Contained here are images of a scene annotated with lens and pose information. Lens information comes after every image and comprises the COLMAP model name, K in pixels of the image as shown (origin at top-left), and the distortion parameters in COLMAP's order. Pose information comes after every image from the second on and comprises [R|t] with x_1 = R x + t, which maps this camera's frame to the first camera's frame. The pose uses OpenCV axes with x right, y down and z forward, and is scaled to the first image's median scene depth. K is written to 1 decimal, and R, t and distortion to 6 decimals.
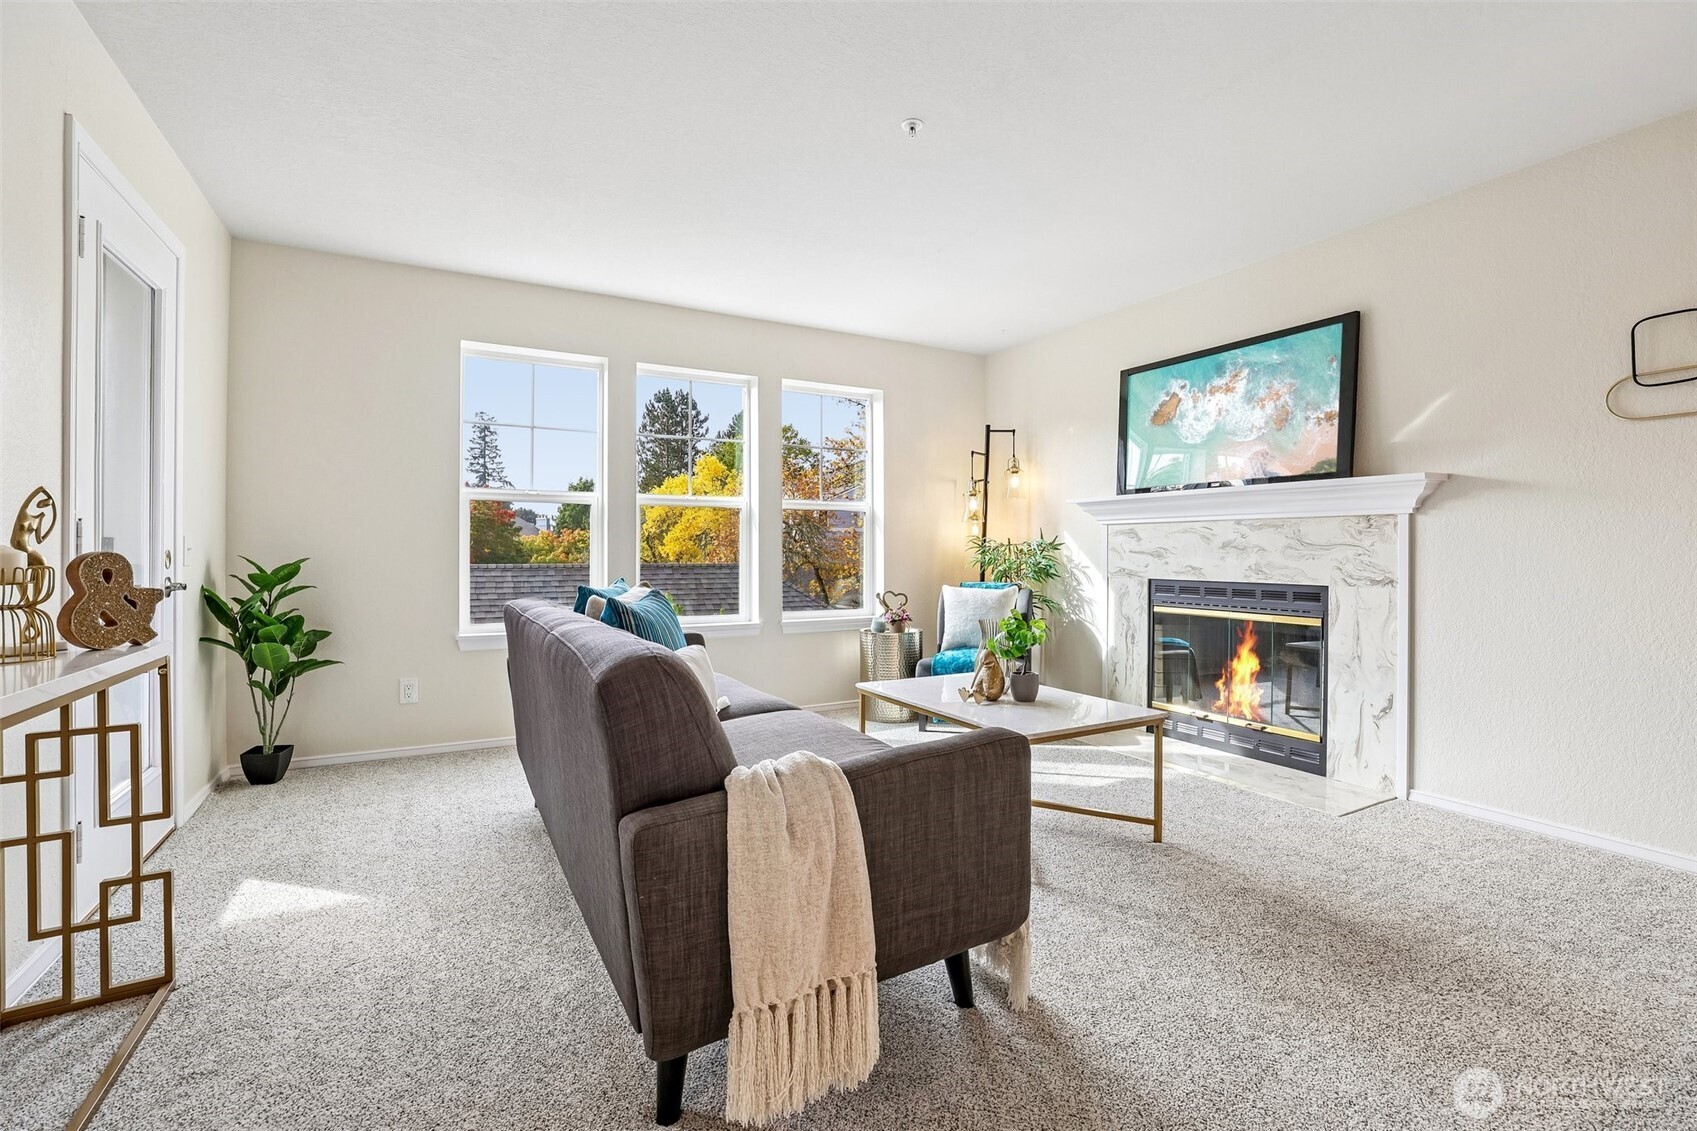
lens RADIAL K [[751.3, 0, 854.3], [0, 751.3, 548.9], [0, 0, 1]] dist [-0.039929, 0.013170]
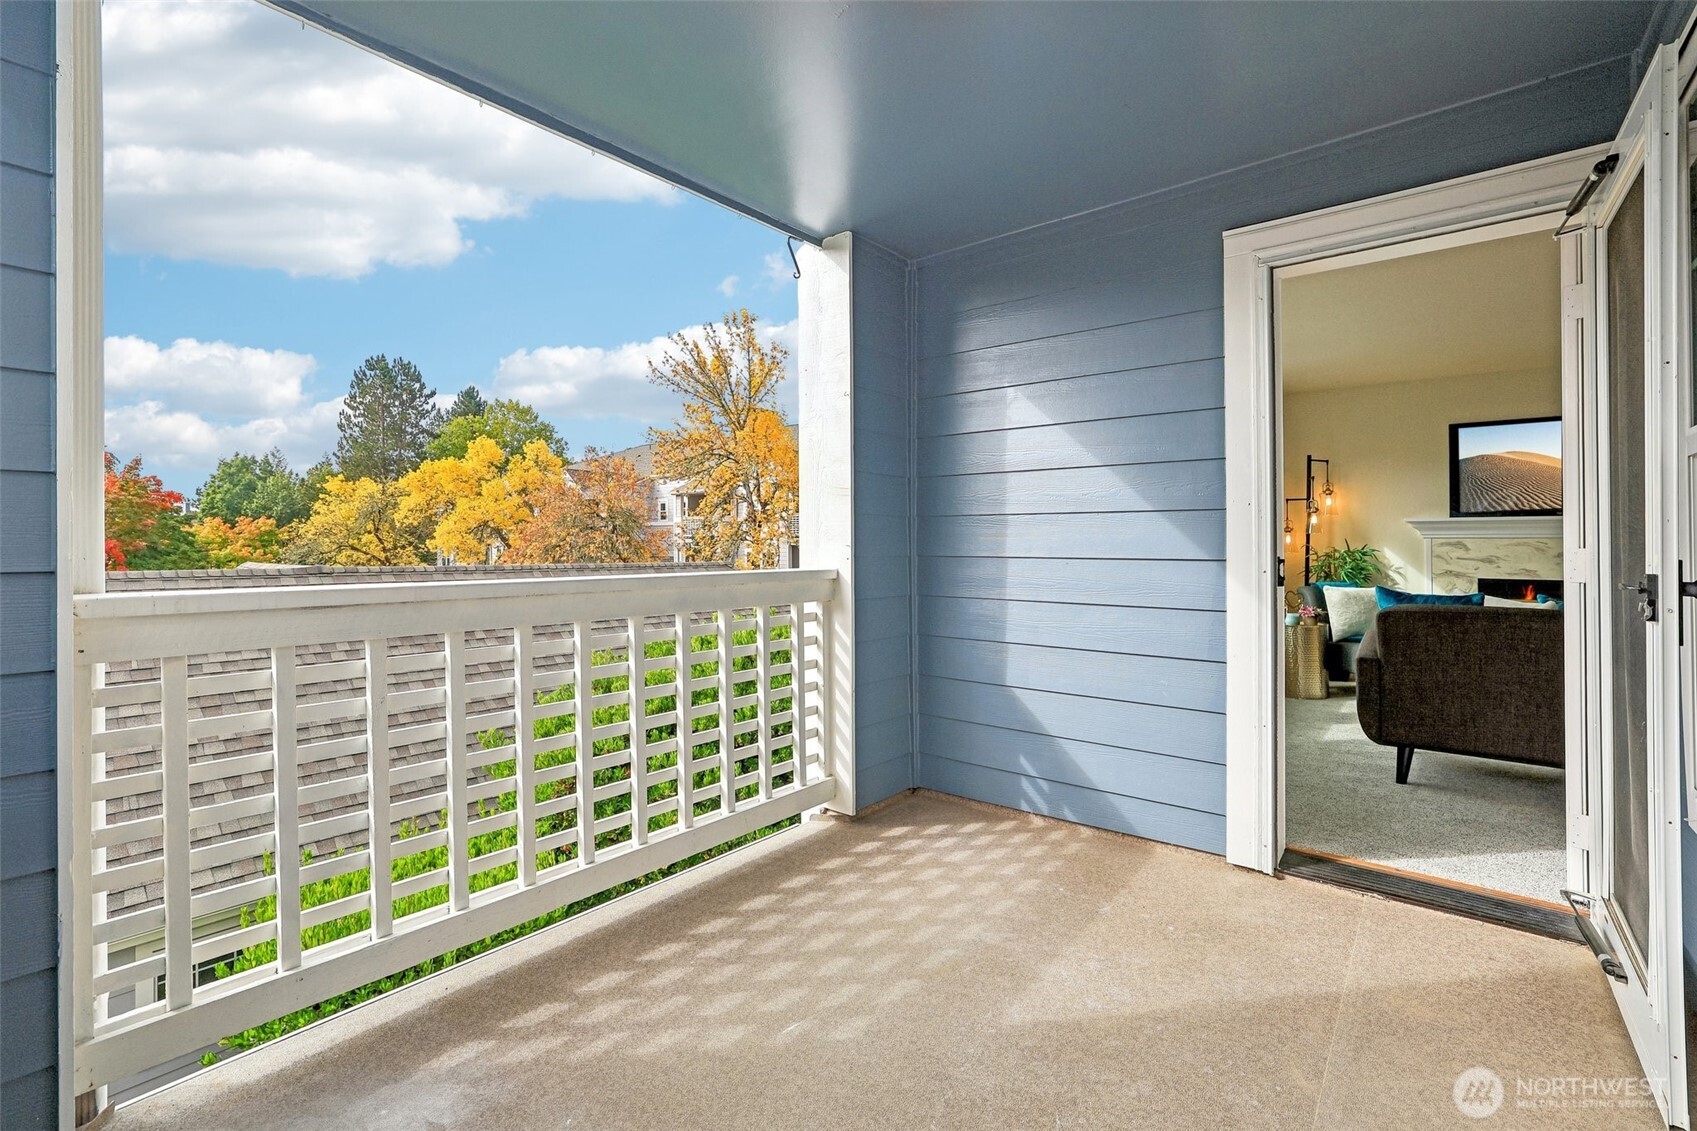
lens RADIAL K [[751.3, 0, 858.0], [0, 751.3, 548.5], [0, 0, 1]] dist [-0.039929, 0.013170]
pose [[0.924134, 0.003008, 0.382056, -1.193160], [-0.005691, 0.999966, 0.005893, -0.016661], [-0.382025, -0.007620, 0.924120, 0.184493]]
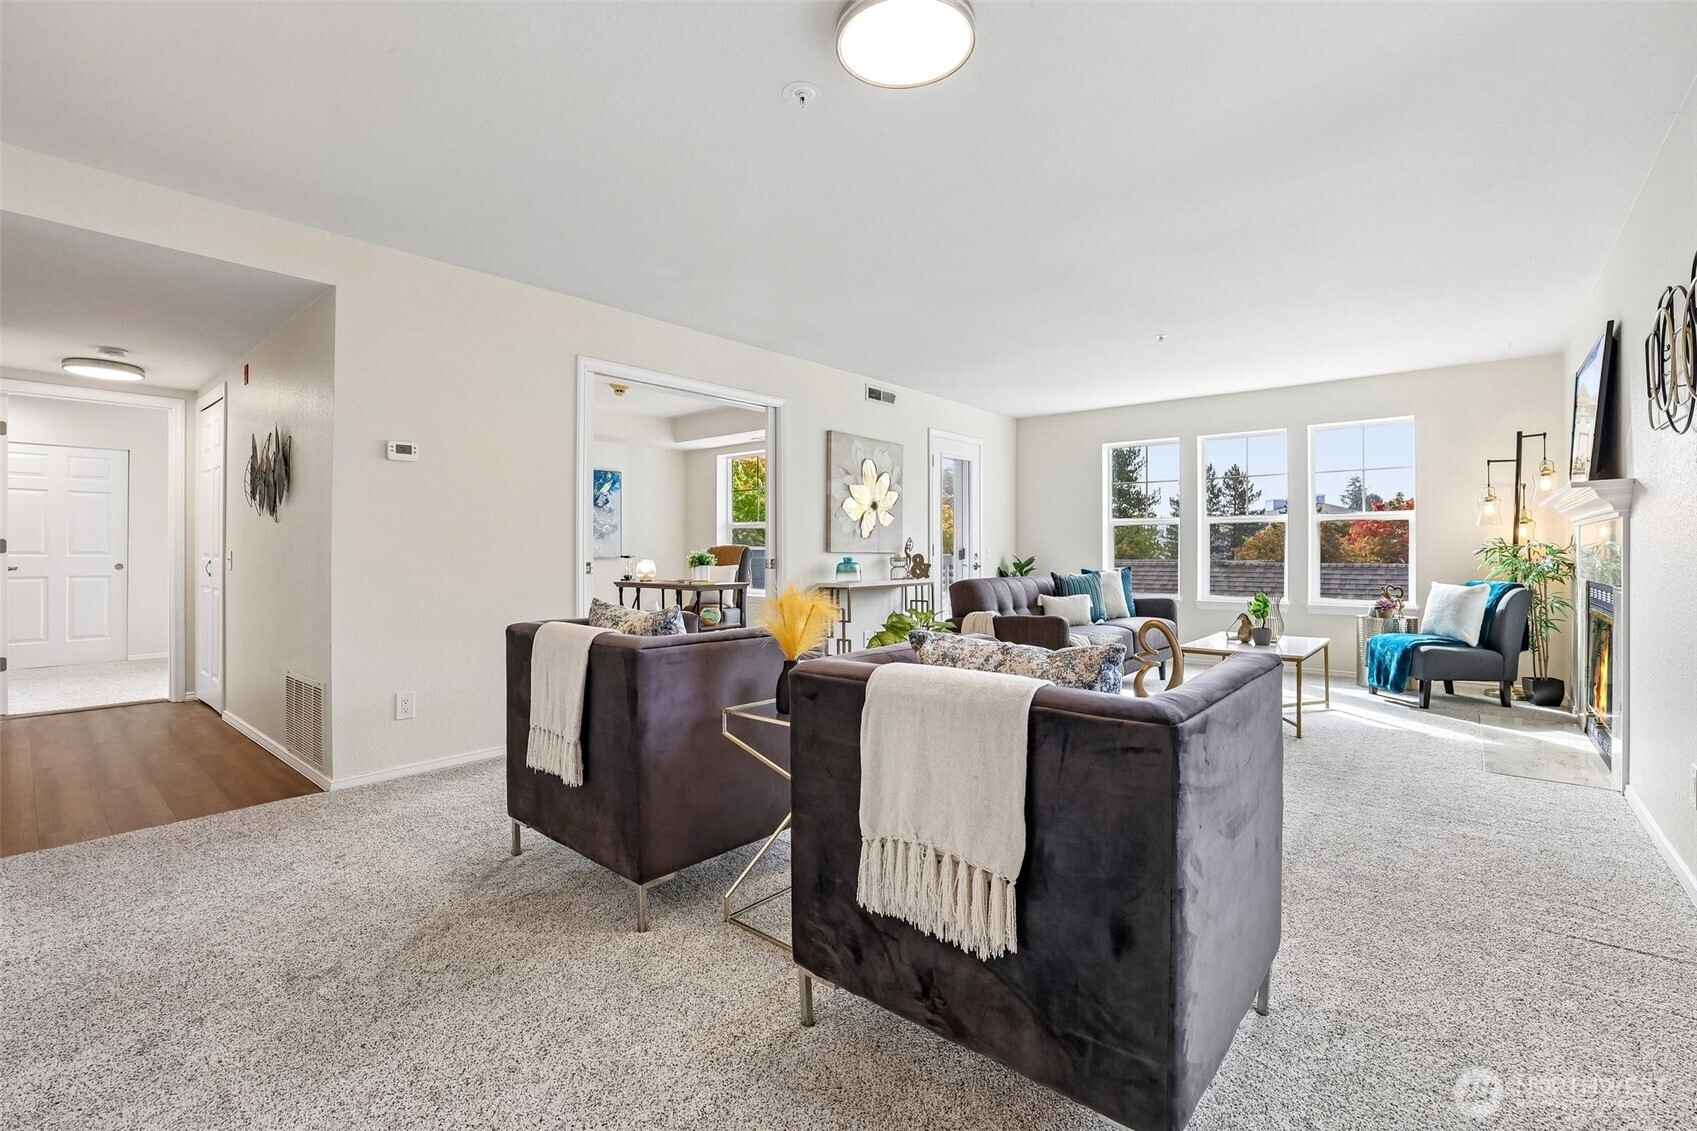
lens RADIAL K [[751.3, 0, 848.1], [0, 751.3, 556.5], [0, 0, 1]] dist [-0.039929, 0.013170]
pose [[0.349085, 0.004843, -0.937078, 0.982611], [0.004966, 0.999963, 0.007018, -0.003726], [0.937078, -0.007104, 0.349048, -0.281493]]
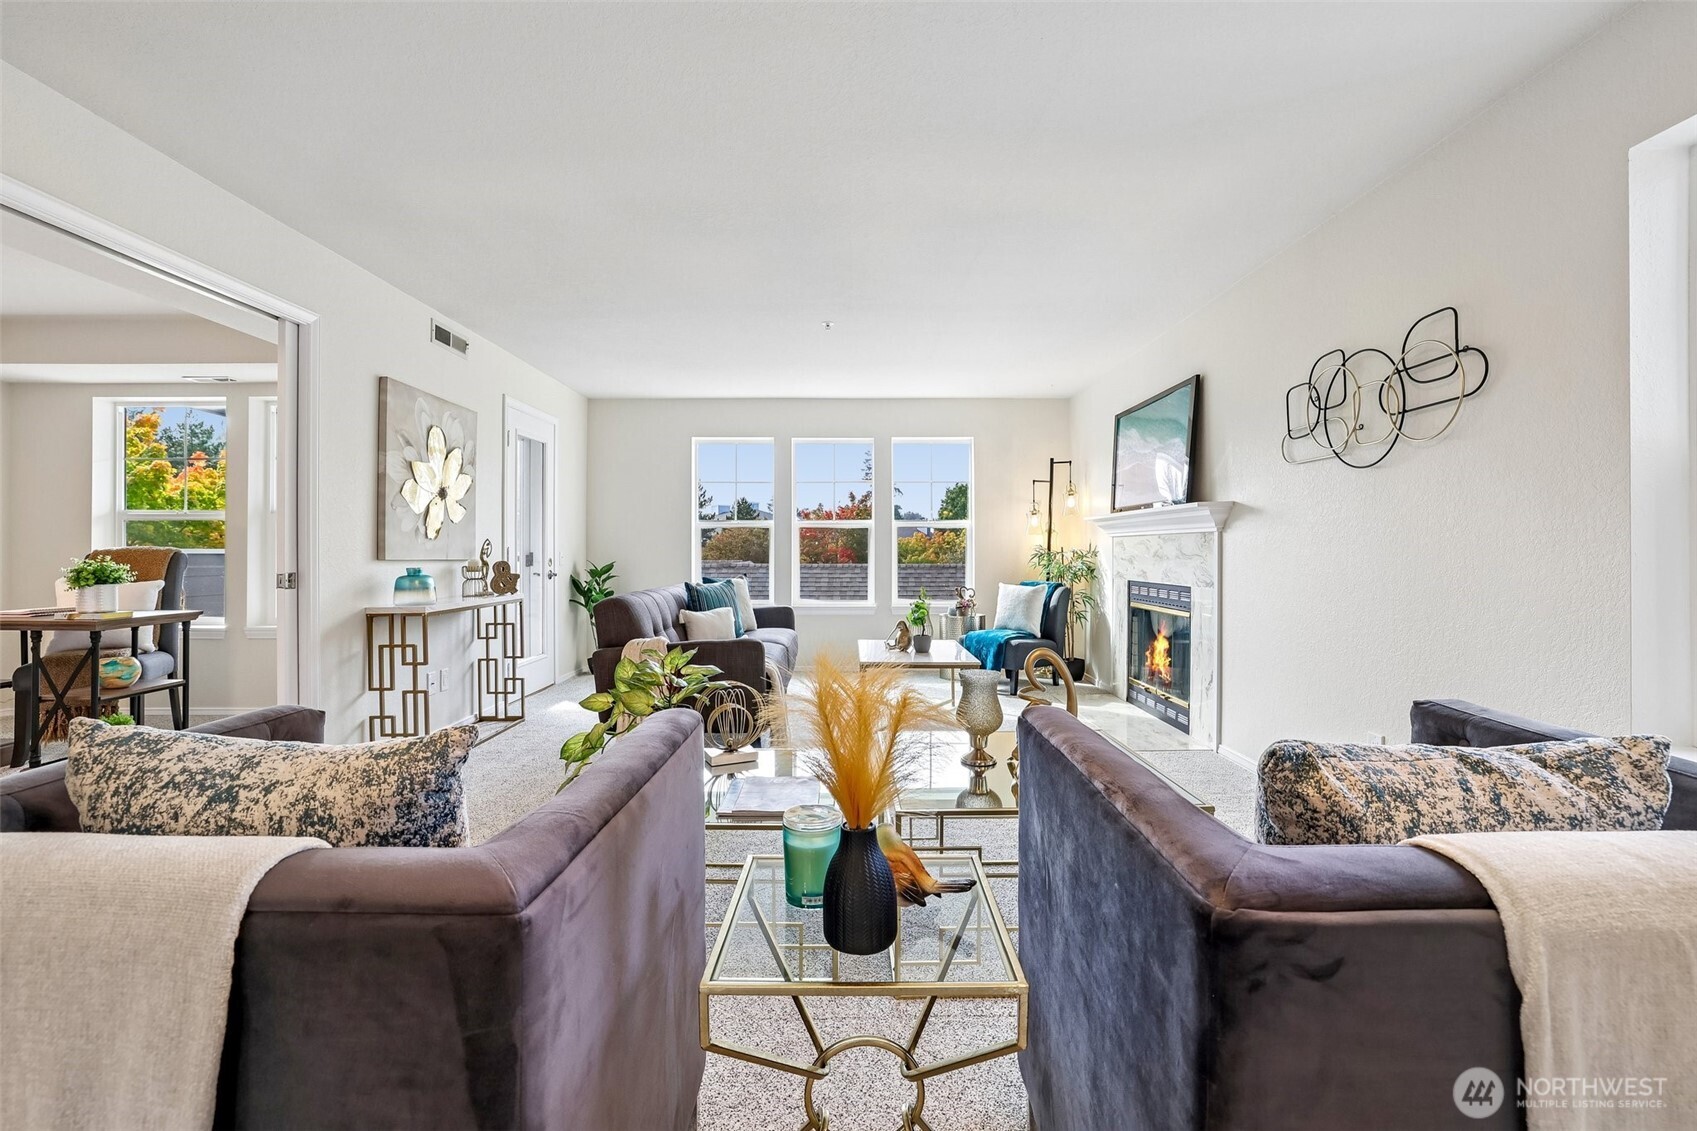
lens RADIAL K [[751.3, 0, 849.0], [0, 751.3, 548.3], [0, 0, 1]] dist [-0.039929, 0.013170]
pose [[0.871974, -0.003445, -0.489541, 0.608648], [0.003220, 0.999994, -0.001302, -0.013926], [0.489542, -0.000441, 0.871979, -0.338567]]
